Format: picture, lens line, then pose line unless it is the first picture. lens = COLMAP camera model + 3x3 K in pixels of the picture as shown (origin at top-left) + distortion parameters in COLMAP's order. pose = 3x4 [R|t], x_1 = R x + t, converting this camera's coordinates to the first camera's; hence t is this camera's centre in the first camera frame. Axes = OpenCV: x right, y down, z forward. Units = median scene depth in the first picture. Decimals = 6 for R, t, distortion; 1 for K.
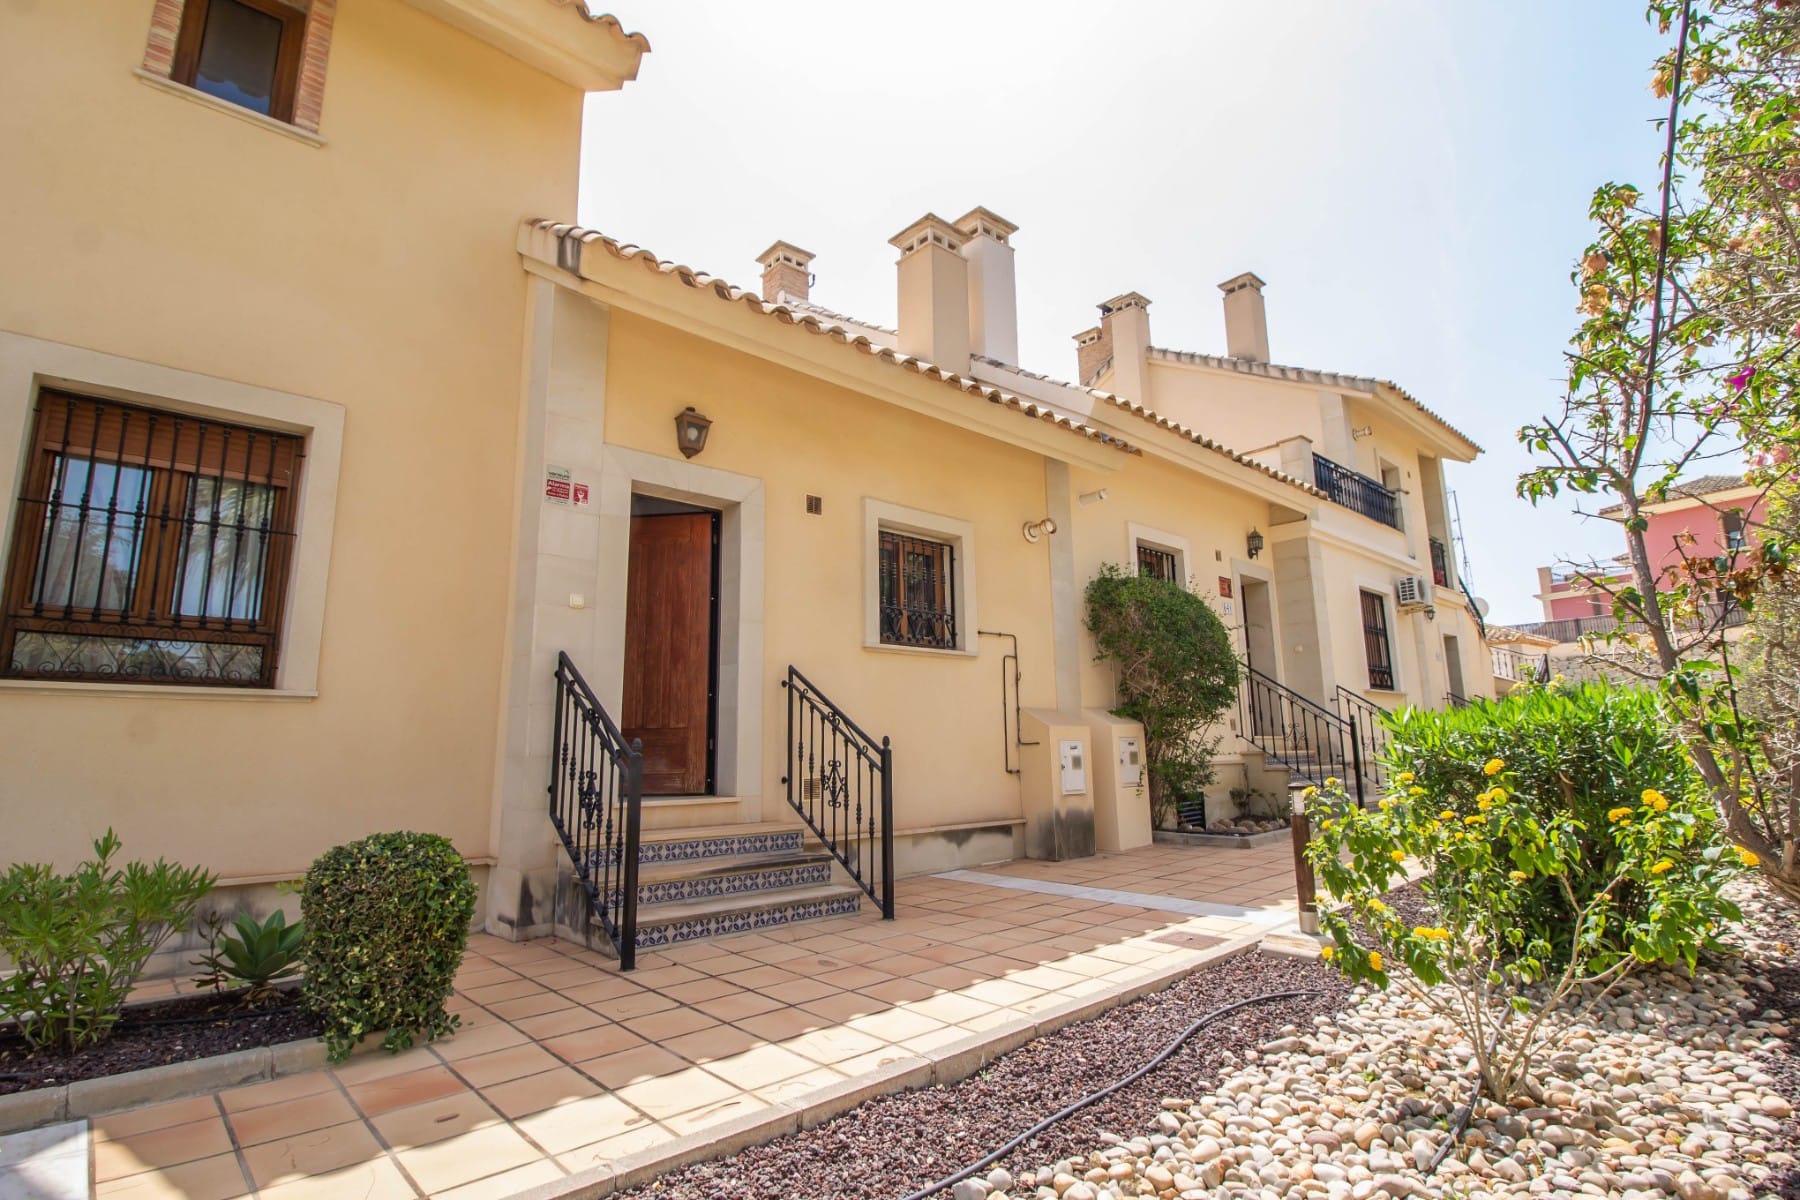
lens RADIAL K [[846.6, 0, 899.7], [0, 846.6, 589.7], [0, 0, 1]] dist [0.001398, -0.015451]
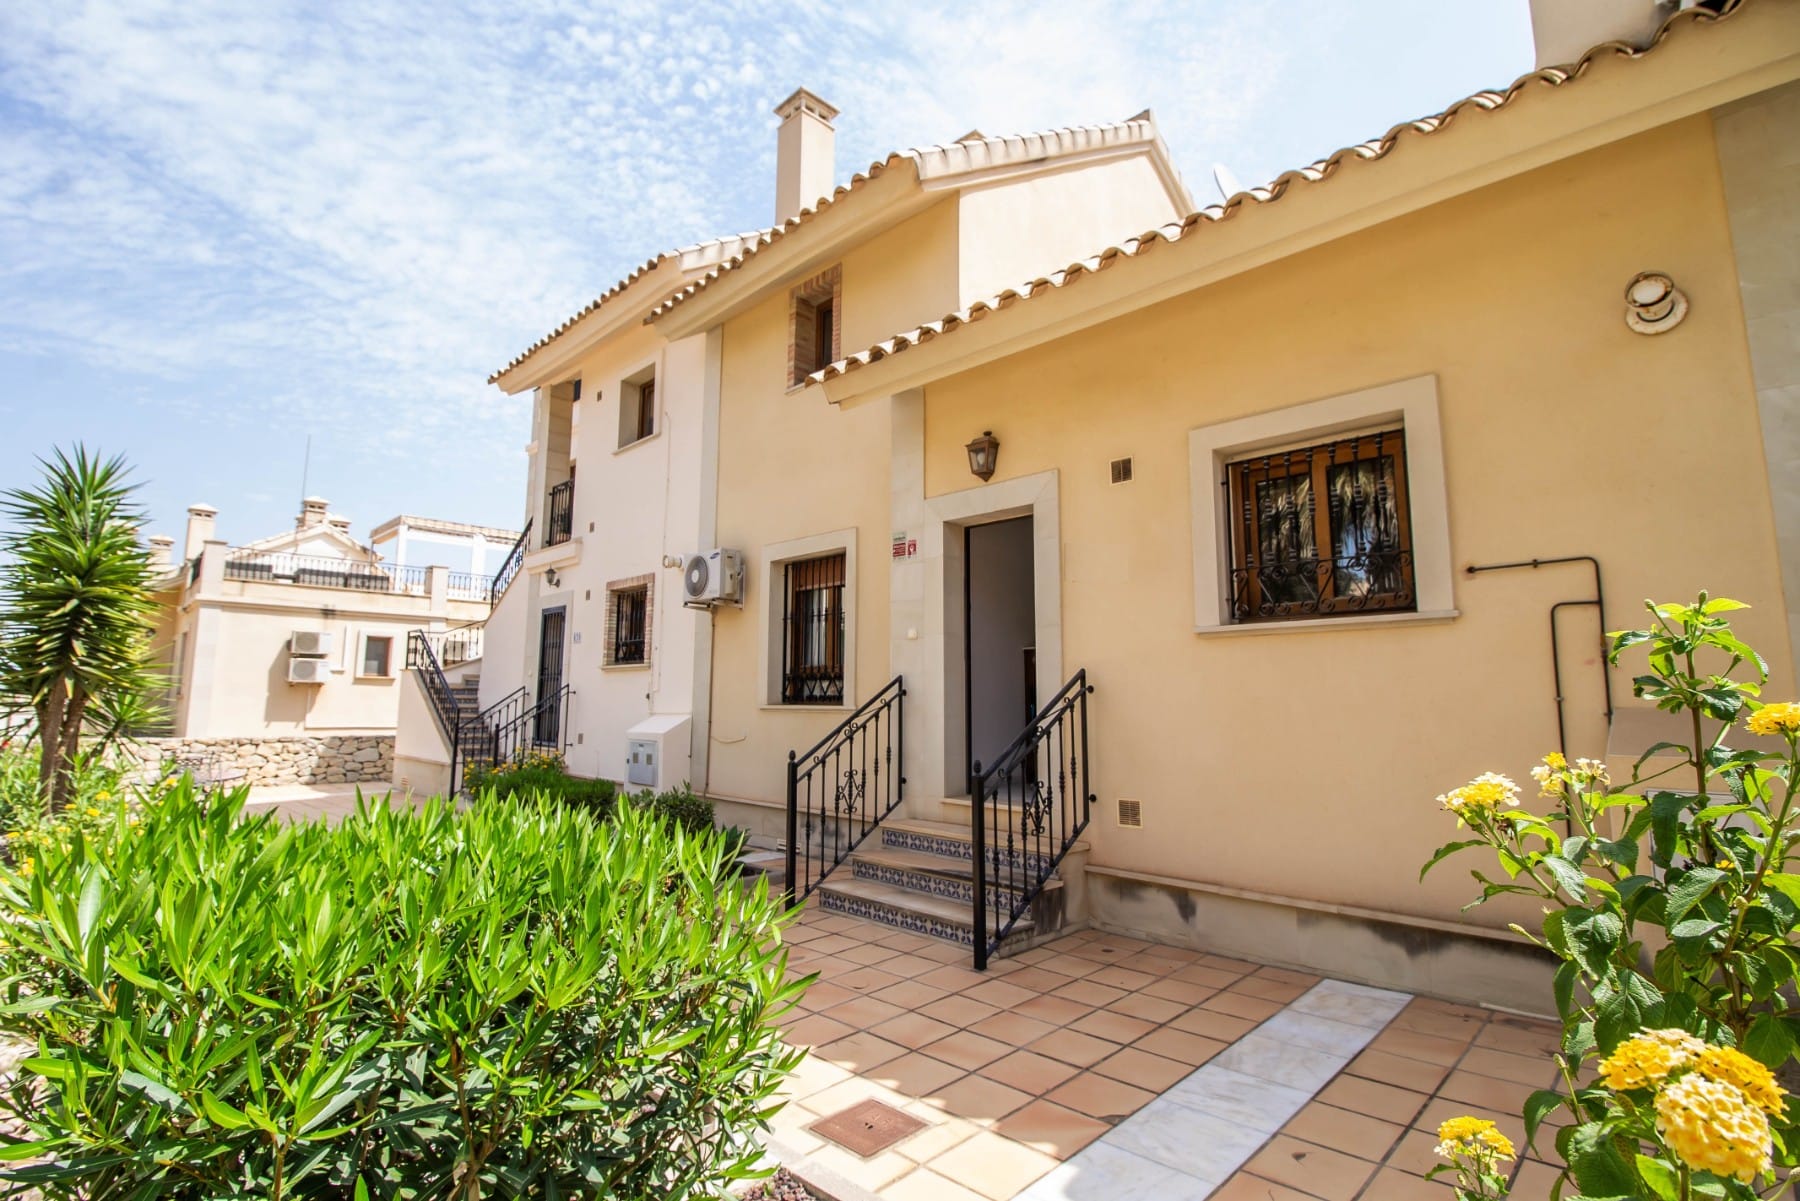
lens RADIAL K [[846.6, 0, 899.7], [0, 846.6, 590.2], [0, 0, 1]] dist [0.001398, -0.015451]
pose [[0.062335, -0.125179, -0.990174, 0.746849], [0.174526, 0.978184, -0.112676, 0.075487], [0.982678, -0.165787, 0.082822, 0.755492]]
